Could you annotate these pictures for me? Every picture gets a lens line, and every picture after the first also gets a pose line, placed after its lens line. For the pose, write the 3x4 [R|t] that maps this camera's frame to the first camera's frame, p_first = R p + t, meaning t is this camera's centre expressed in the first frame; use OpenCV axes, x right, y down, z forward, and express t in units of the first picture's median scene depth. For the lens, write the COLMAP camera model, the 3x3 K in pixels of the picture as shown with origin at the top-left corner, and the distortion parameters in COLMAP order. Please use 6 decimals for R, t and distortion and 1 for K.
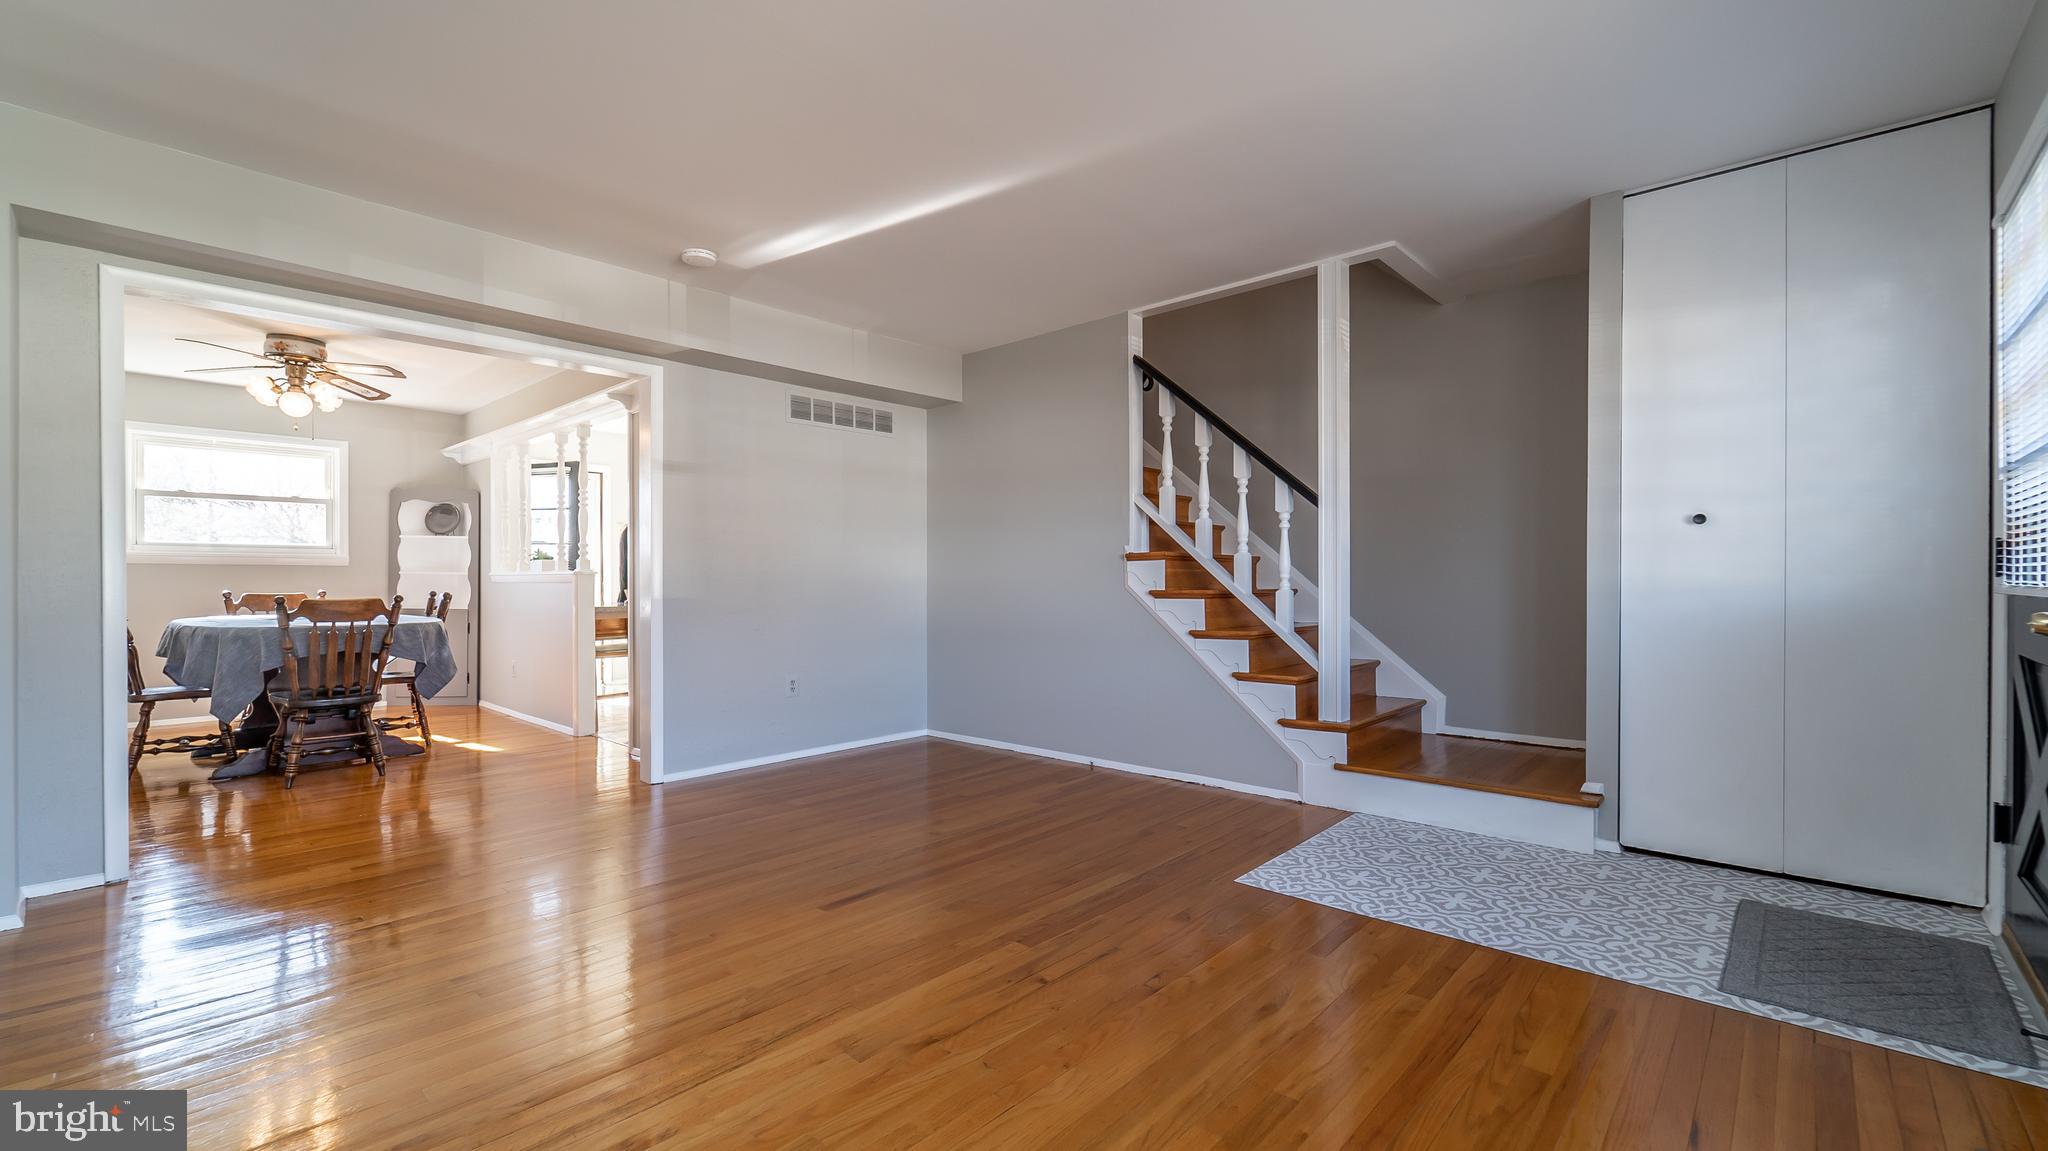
lens RADIAL K [[845.0, 0, 1012.9], [0, 845.0, 582.5], [0, 0, 1]] dist [0.000075, -0.000057]
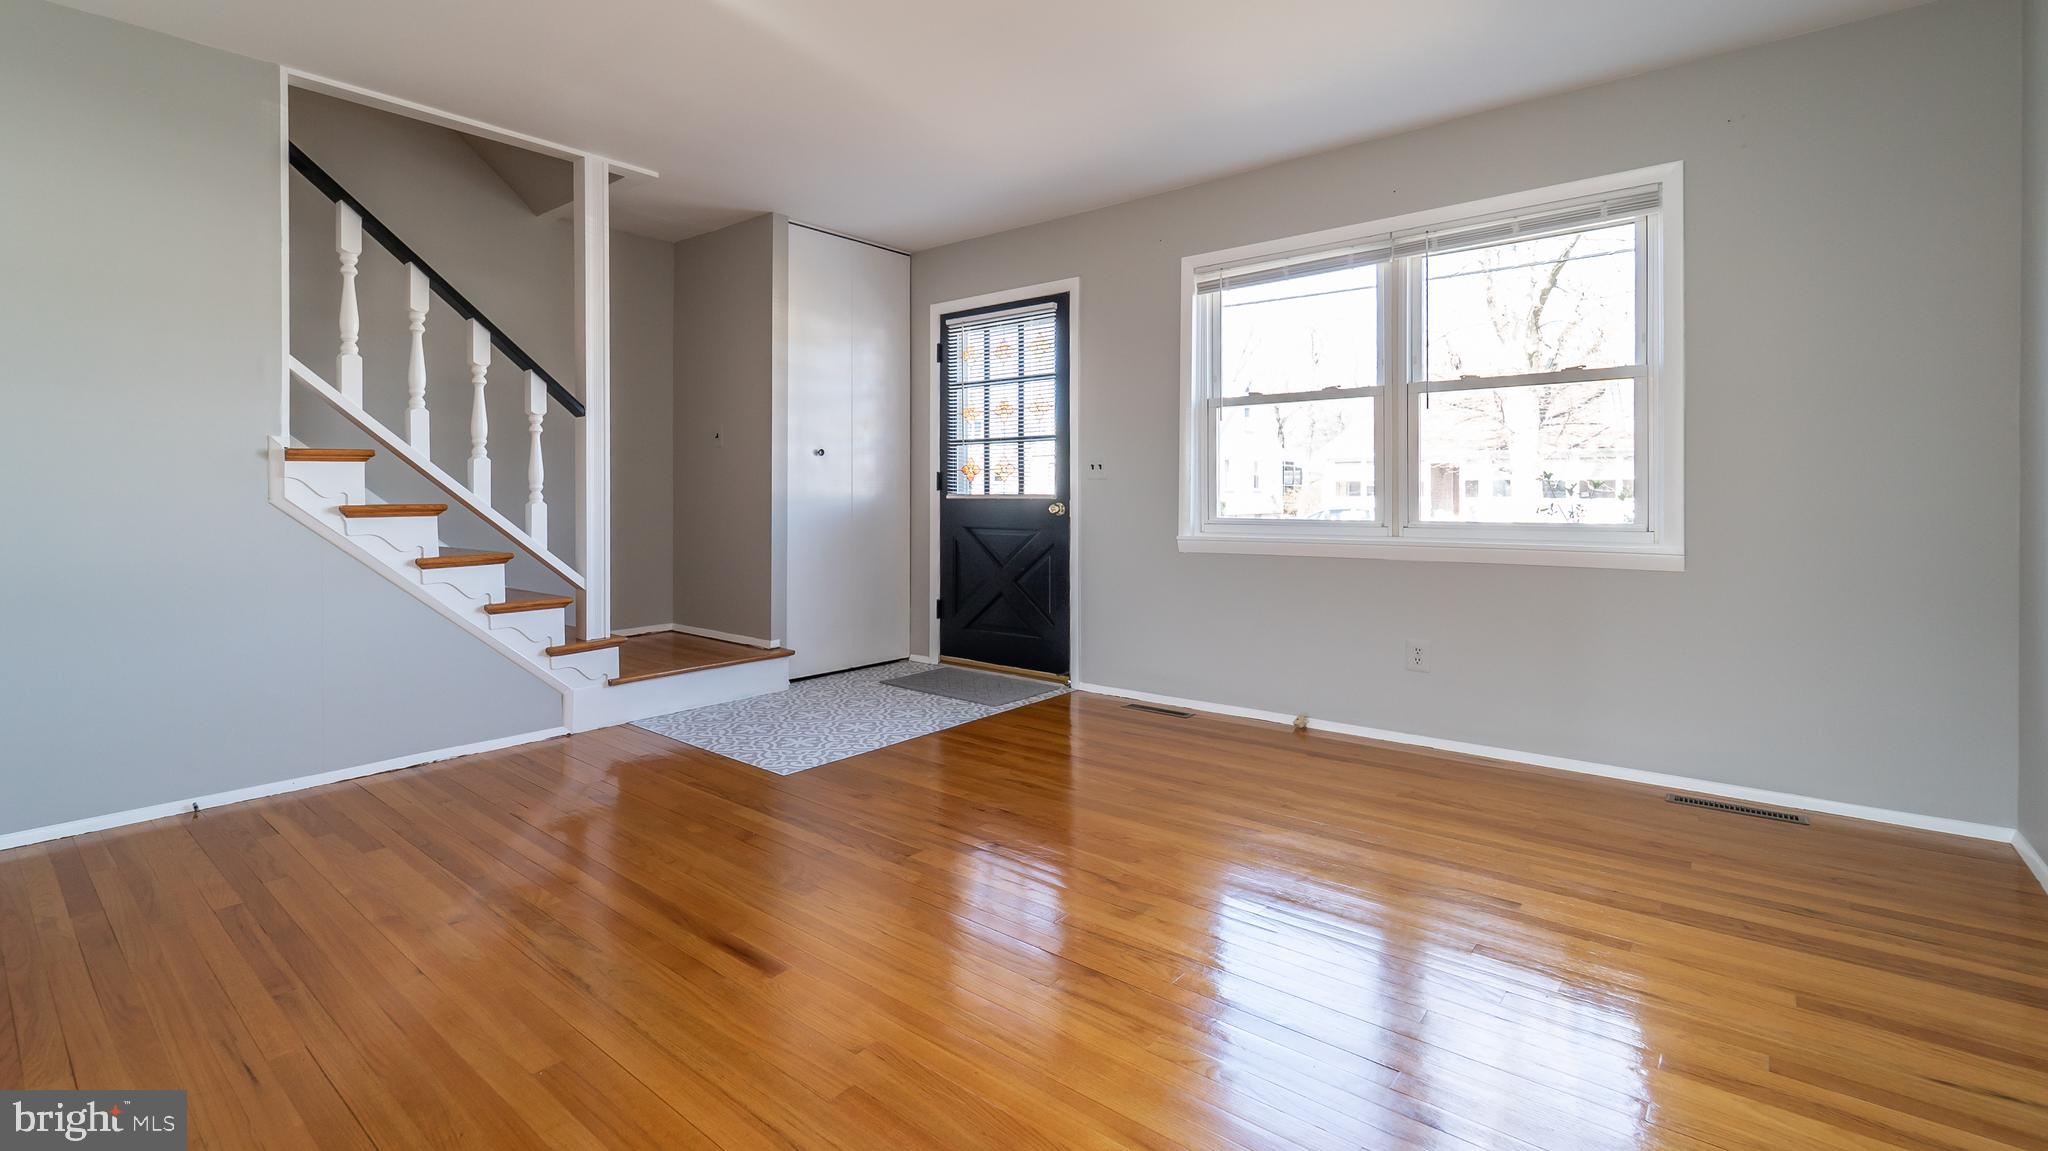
lens RADIAL K [[839.4, 0, 1023.4], [0, 839.4, 501.2], [0, 0, 1]] dist [-0.000583, -0.000105]
pose [[-0.010670, -0.006376, 0.999923, -0.576521], [0.005162, 0.999966, 0.006431, 0.004533], [-0.999930, 0.005231, -0.010637, 0.521523]]
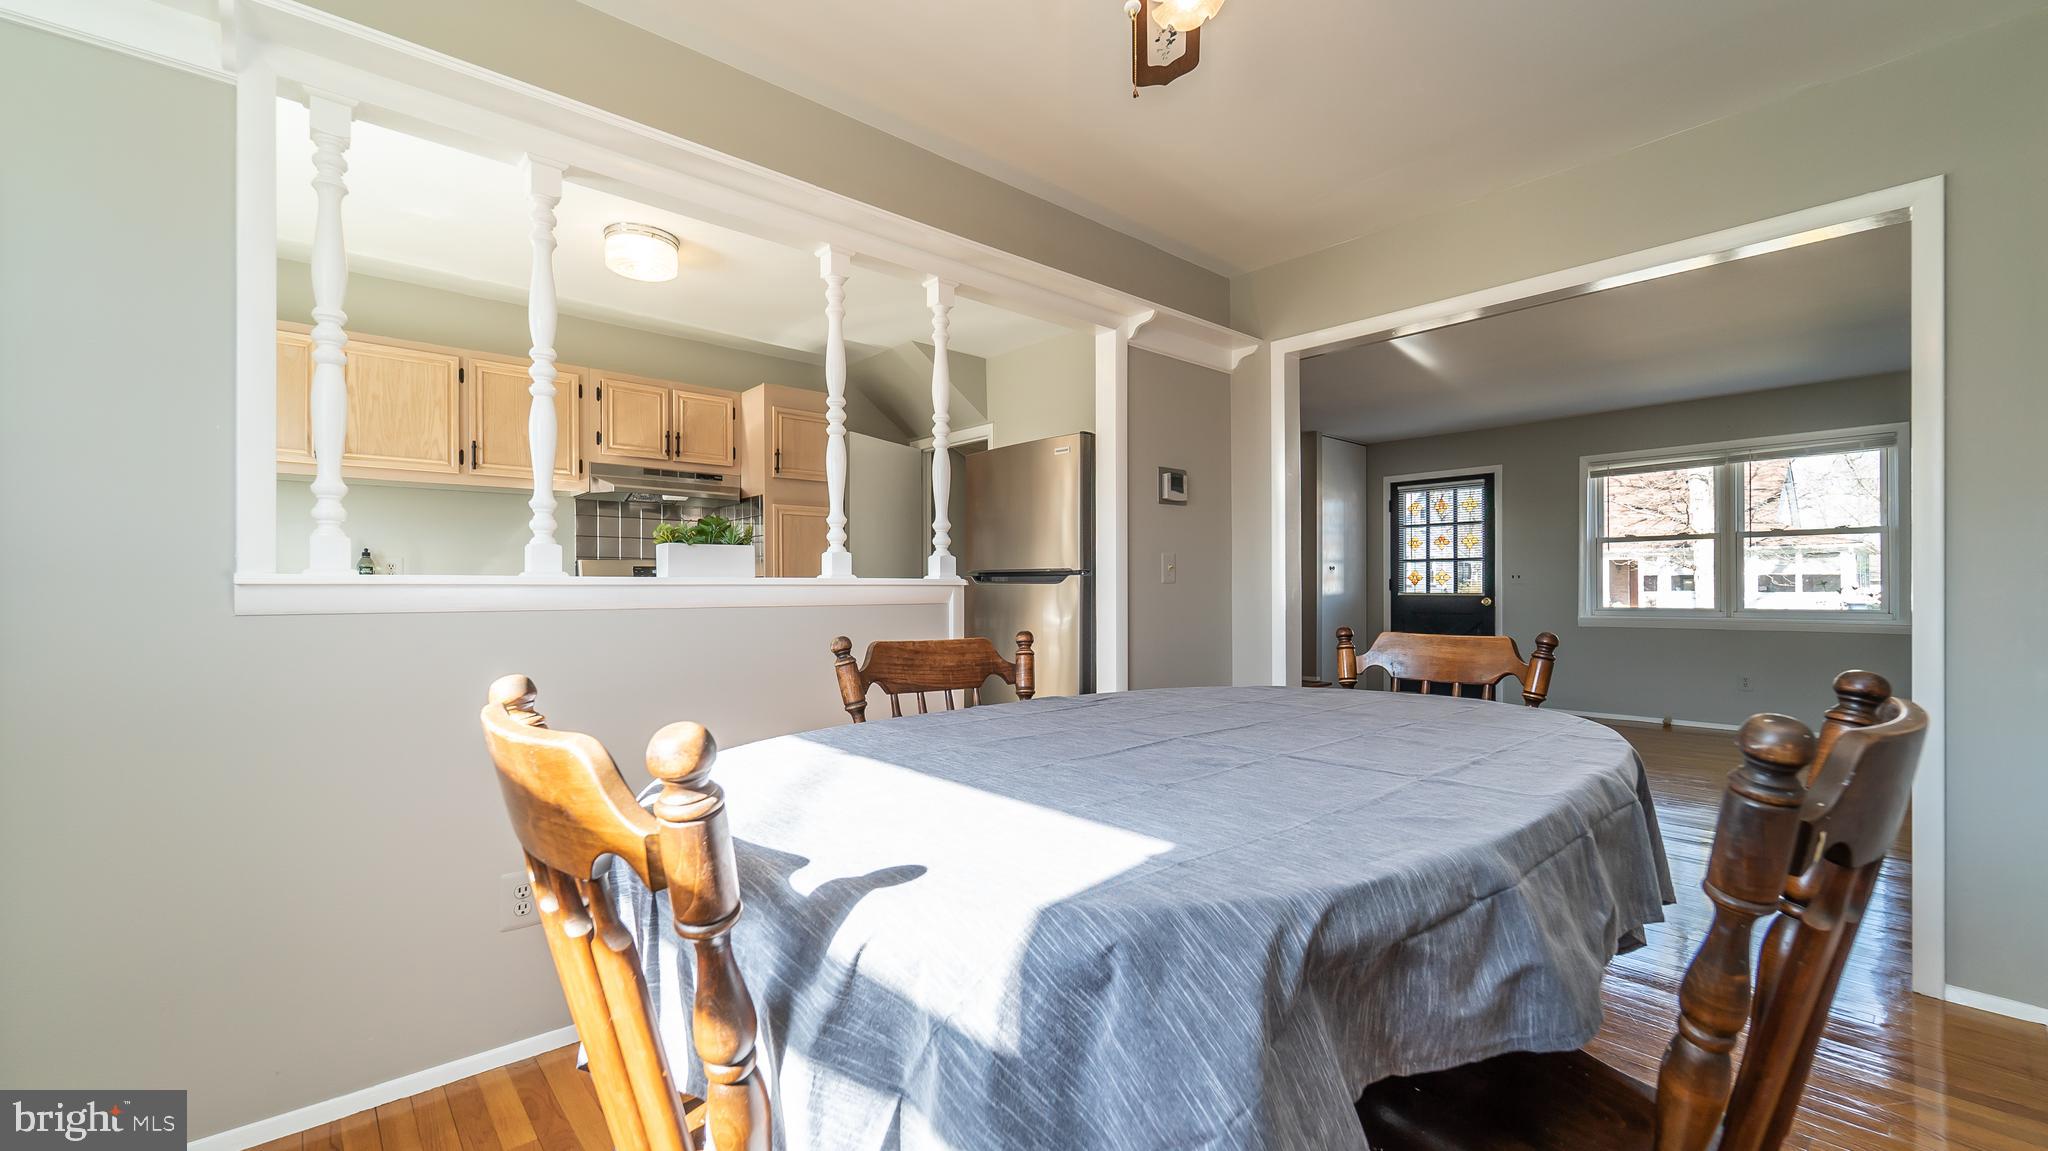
lens RADIAL K [[845.0, 0, 1012.9], [0, 845.0, 582.5], [0, 0, 1]] dist [0.000075, -0.000057]
pose [[0.102628, 0.007020, 0.994695, -1.608012], [0.006632, 0.999948, -0.007741, -0.015392], [-0.994698, 0.007391, 0.102576, 1.467235]]
